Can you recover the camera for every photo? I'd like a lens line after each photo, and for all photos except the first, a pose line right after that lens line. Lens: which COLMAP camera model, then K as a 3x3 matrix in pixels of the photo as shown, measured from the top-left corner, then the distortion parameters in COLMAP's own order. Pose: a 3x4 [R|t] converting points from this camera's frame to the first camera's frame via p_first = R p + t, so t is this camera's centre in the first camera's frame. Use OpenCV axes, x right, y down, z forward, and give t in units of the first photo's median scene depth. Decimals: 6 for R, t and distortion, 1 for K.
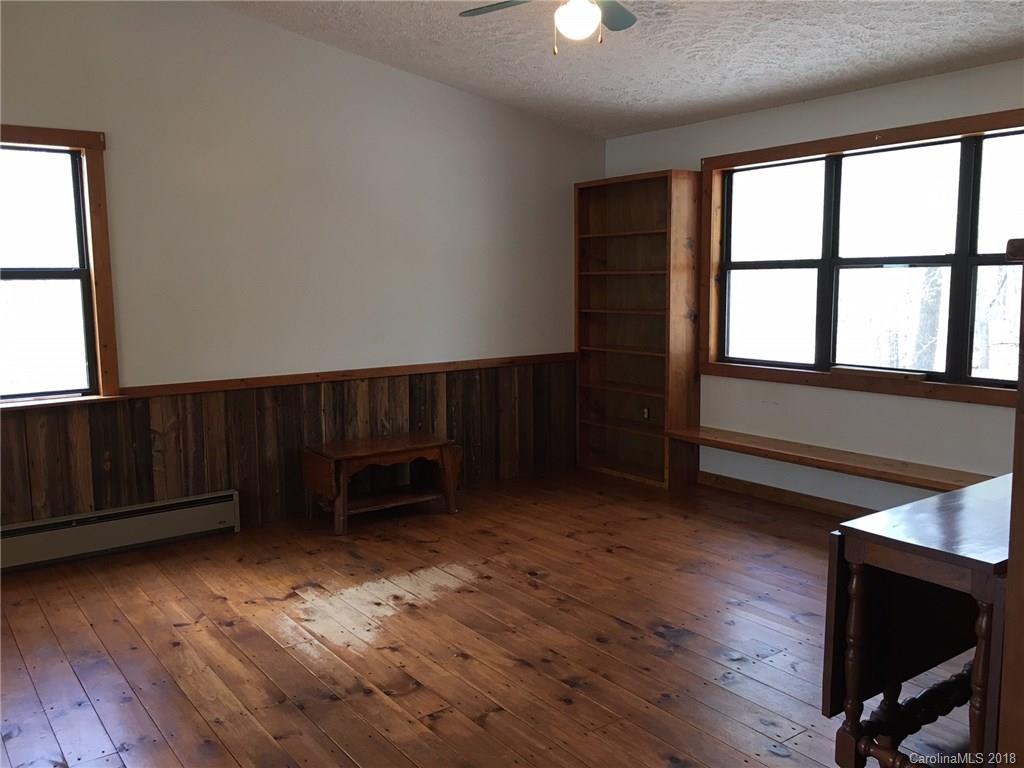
lens RADIAL K [[867.1, 0, 511.3], [0, 867.1, 390.3], [0, 0, 1]] dist [0.081173, -0.102342]
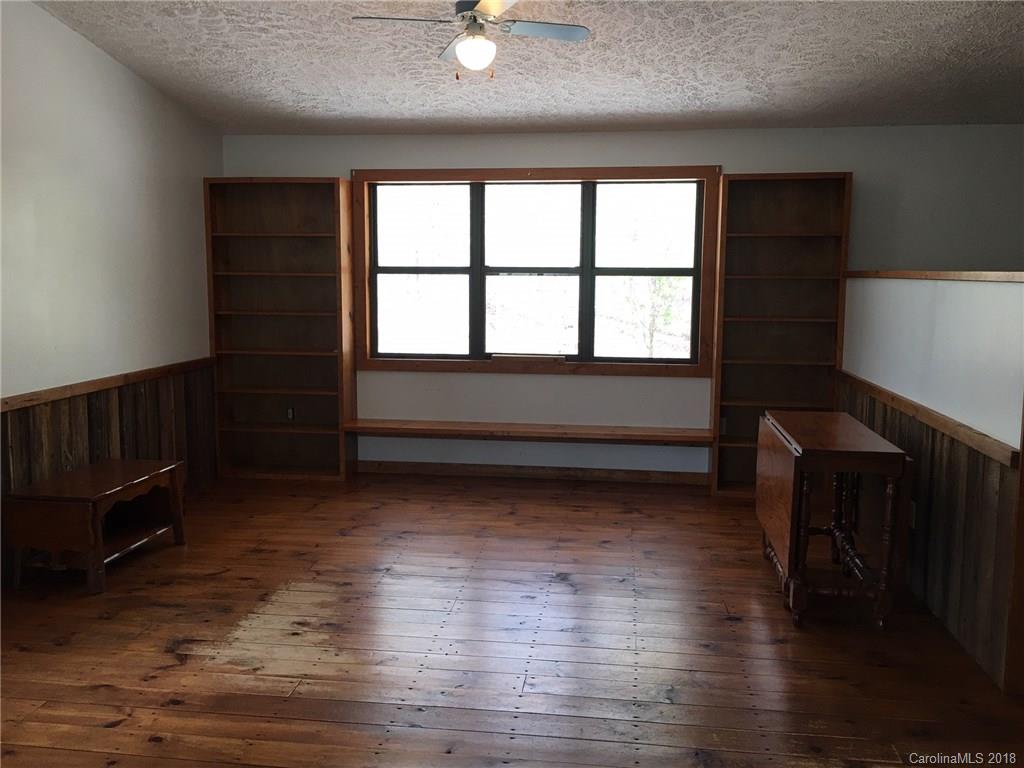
lens RADIAL K [[867.1, 0, 512.6], [0, 867.1, 382.7], [0, 0, 1]] dist [0.081173, -0.102342]
pose [[0.692481, -0.077075, 0.717307, -0.477535], [0.081630, 0.996262, 0.028244, -0.020321], [-0.716803, 0.038995, 0.696184, 0.135087]]
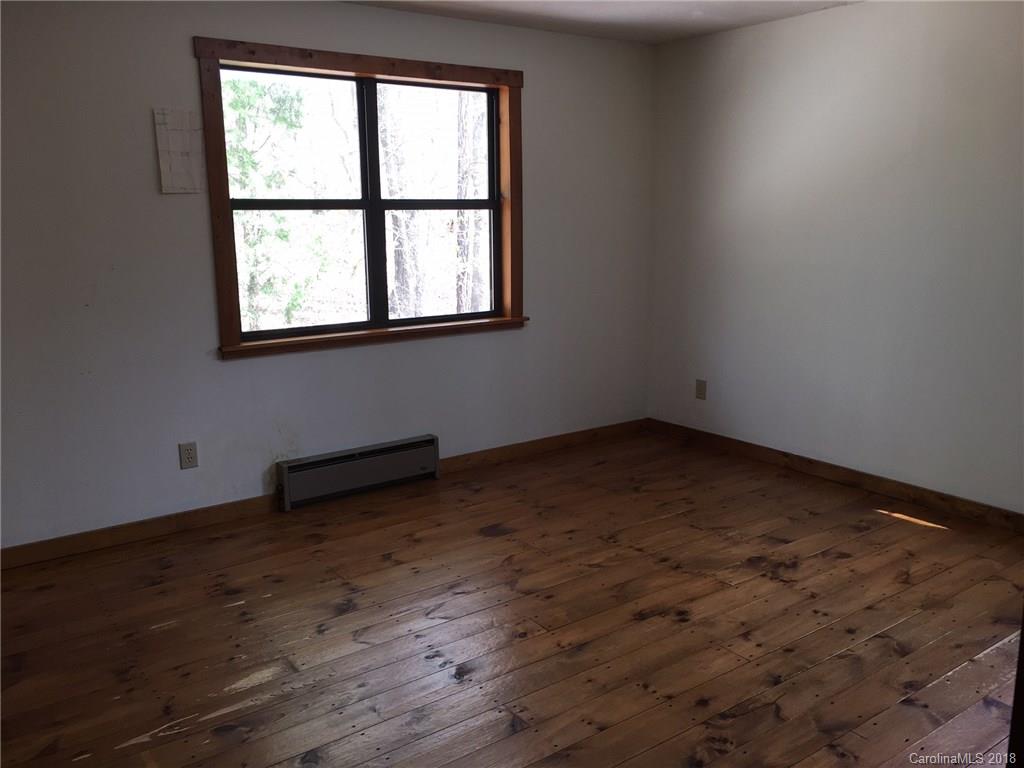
lens RADIAL K [[867.1, 0, 511.8], [0, 867.1, 385.6], [0, 0, 1]] dist [0.081173, -0.102342]
pose [[-0.020216, -0.194727, 0.980649, -0.528793], [0.138822, 0.970802, 0.195634, -0.120306], [-0.990111, 0.140091, 0.007407, 0.882030]]
